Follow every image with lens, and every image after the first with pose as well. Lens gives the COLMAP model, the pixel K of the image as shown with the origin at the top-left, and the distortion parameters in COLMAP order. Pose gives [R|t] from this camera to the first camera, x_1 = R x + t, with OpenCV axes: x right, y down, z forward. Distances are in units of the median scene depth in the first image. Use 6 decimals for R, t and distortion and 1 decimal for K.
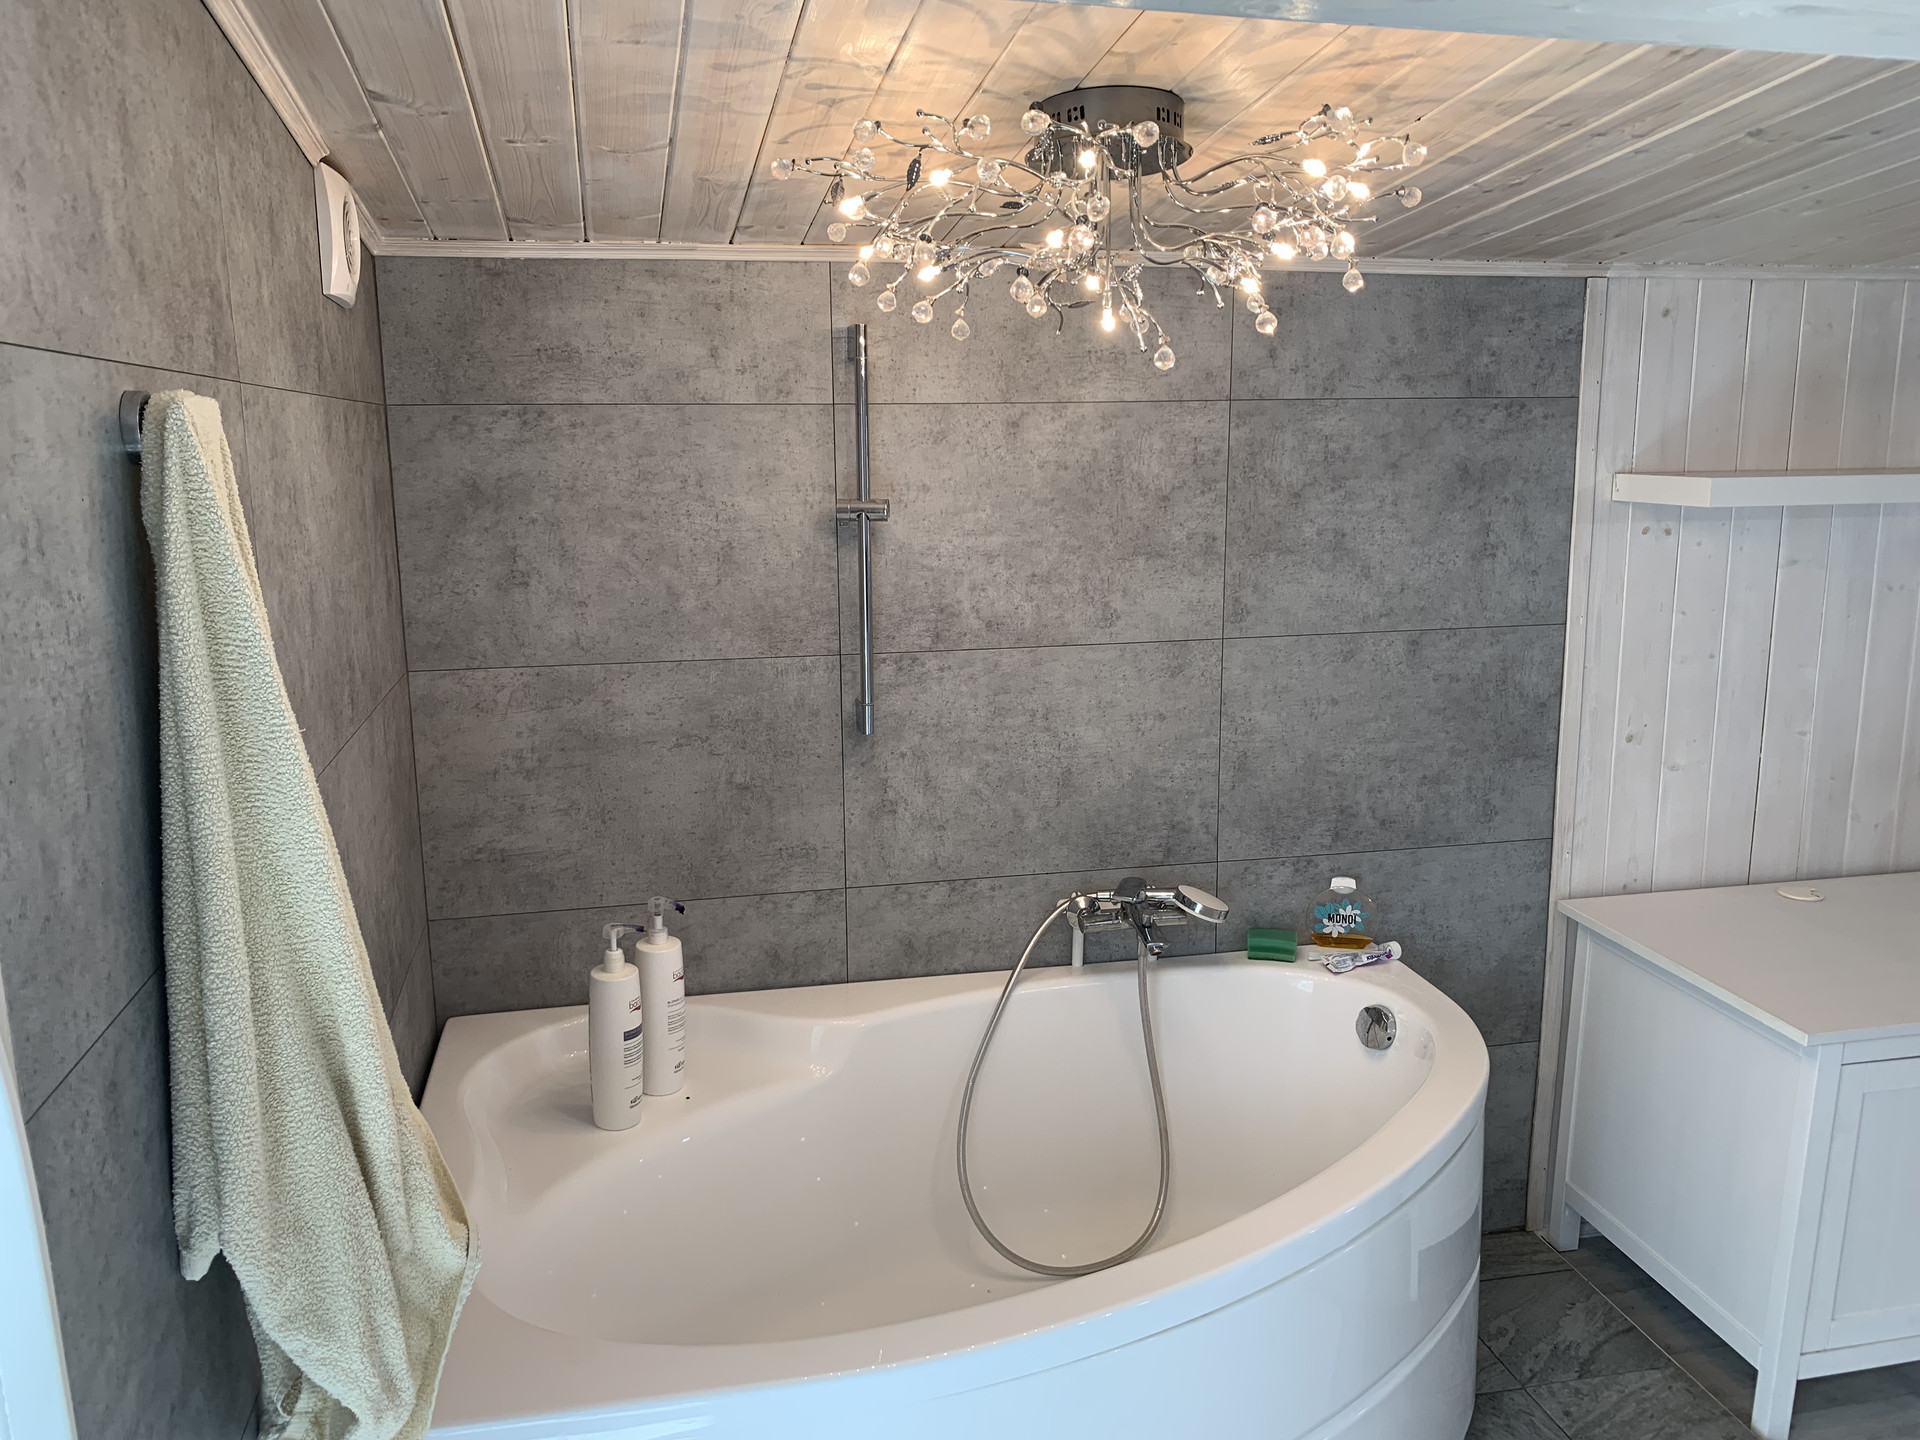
lens RADIAL K [[1447.2, 0, 958.6], [0, 1447.2, 755.9], [0, 0, 1]] dist [0.049202, -0.188251]
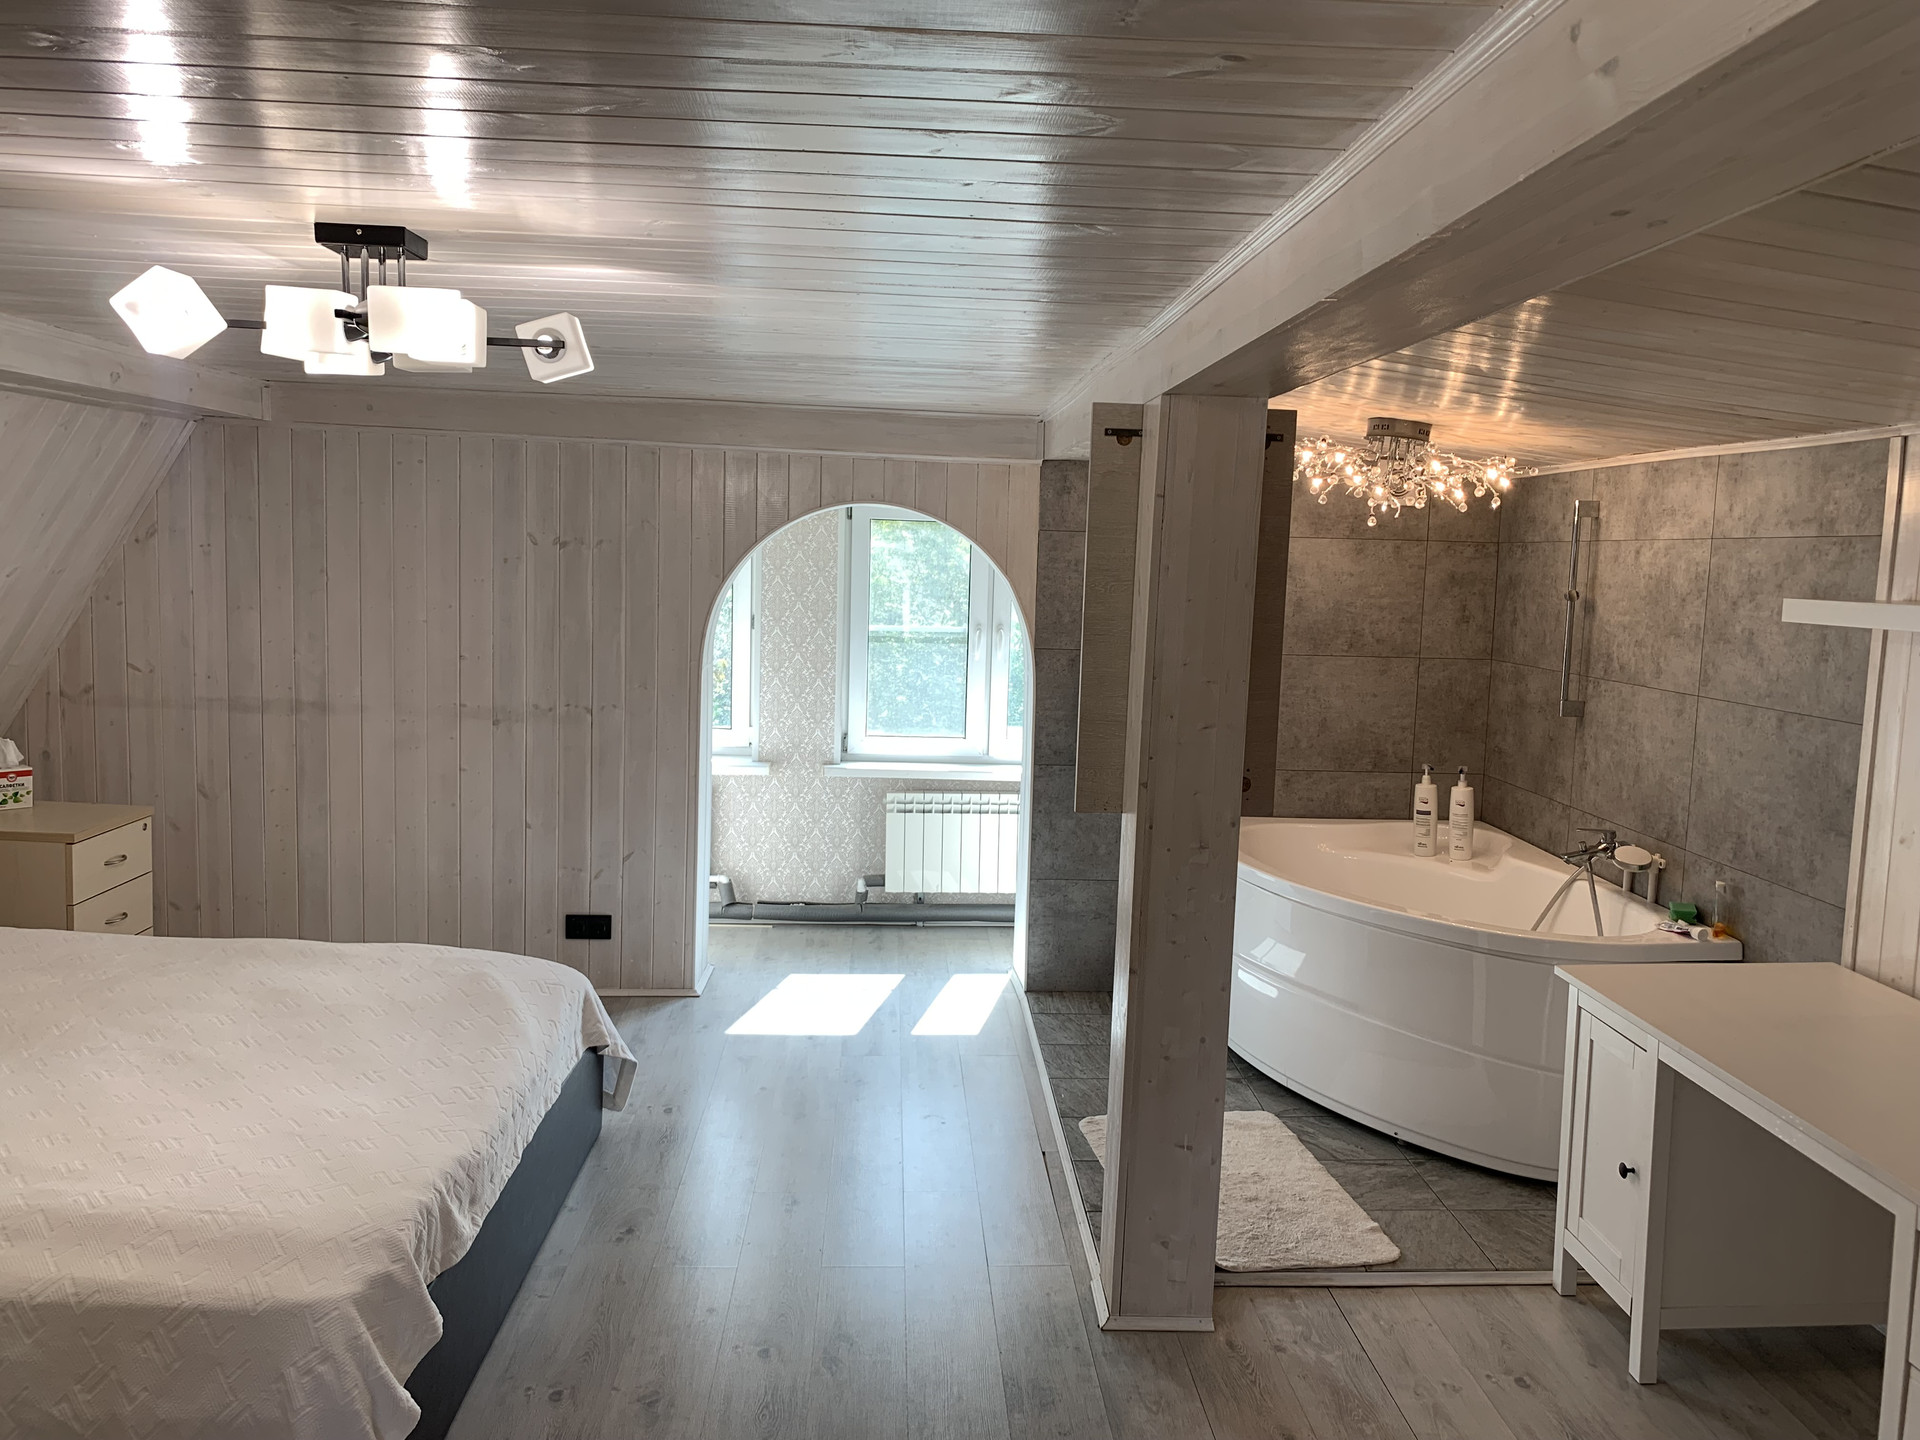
lens RADIAL K [[1469.3, 0, 960.8], [0, 1469.3, 709.7], [0, 0, 1]] dist [0.038889, -0.061488]
pose [[-0.143170, 0.117565, -0.982691, 1.781643], [-0.222016, 0.963799, 0.147651, -0.123661], [0.964474, 0.239313, -0.111886, 0.449317]]
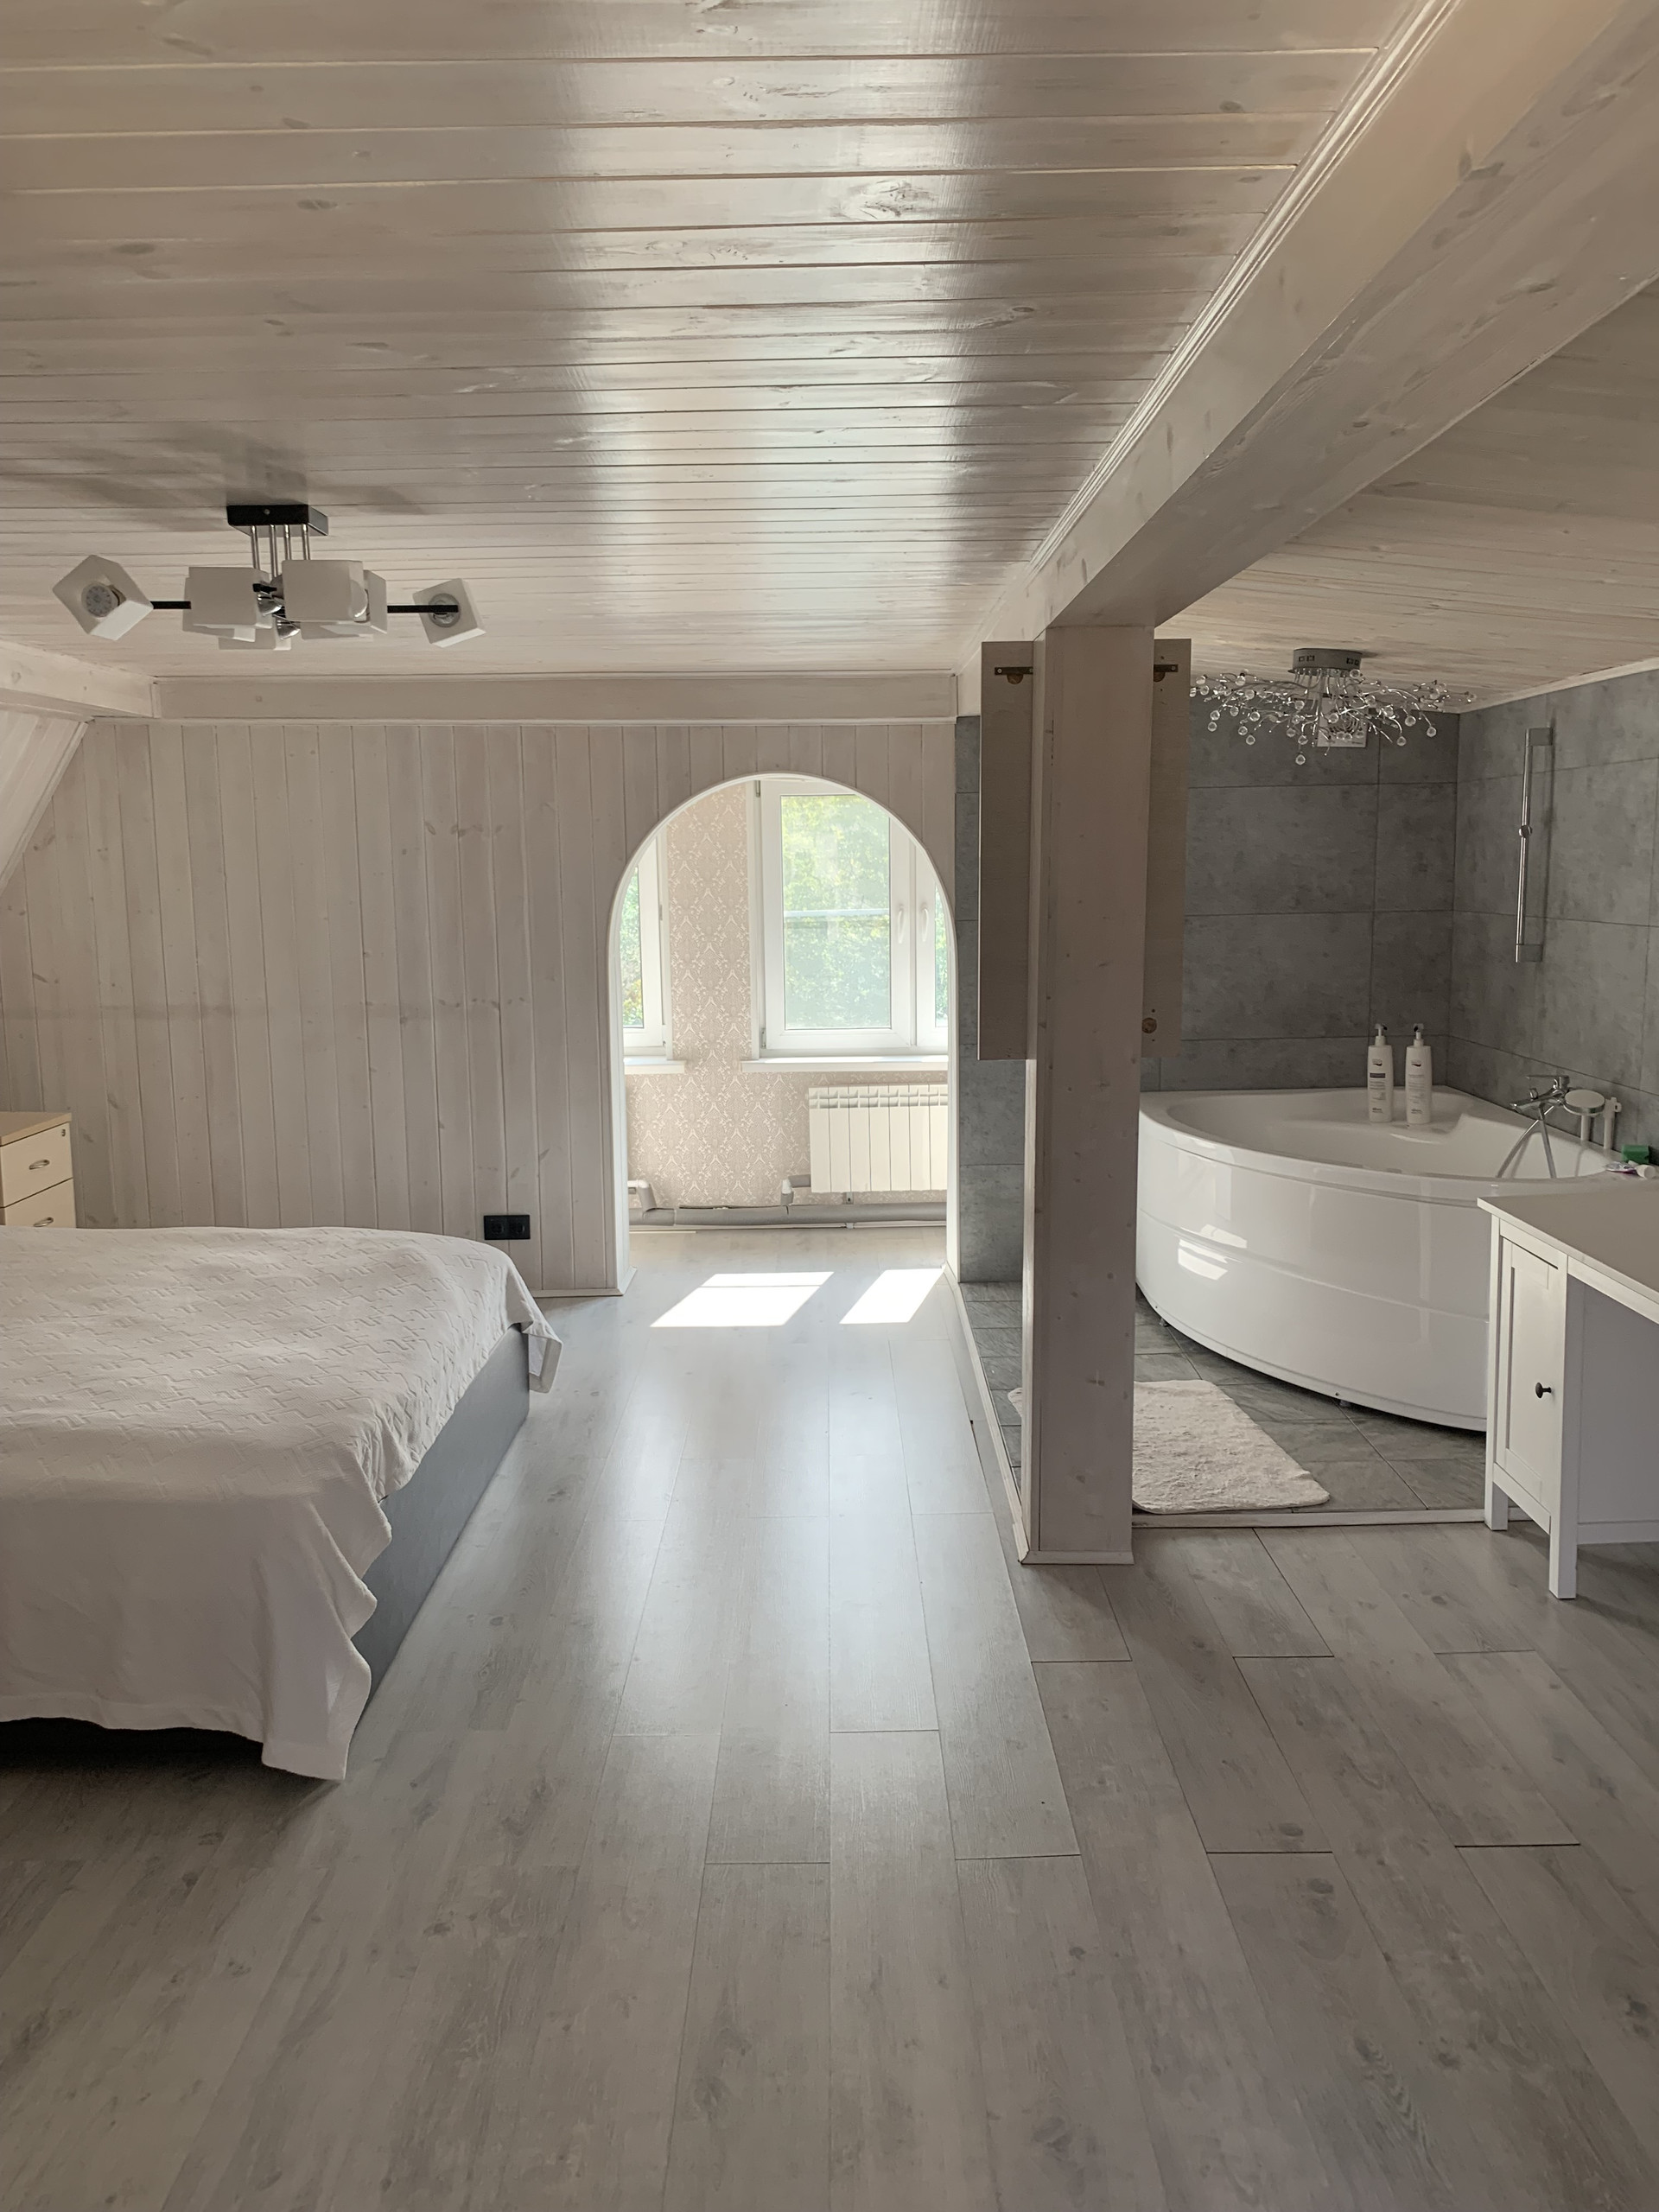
lens RADIAL K [[1670.8, 0, 795.3], [0, 1670.8, 1109.5], [0, 0, 1]] dist [0.105405, -0.241199]
pose [[-0.205559, 0.166128, -0.964441, 1.964023], [-0.173214, 0.963752, 0.202928, -0.099030], [0.963194, 0.208769, -0.169332, 0.522832]]
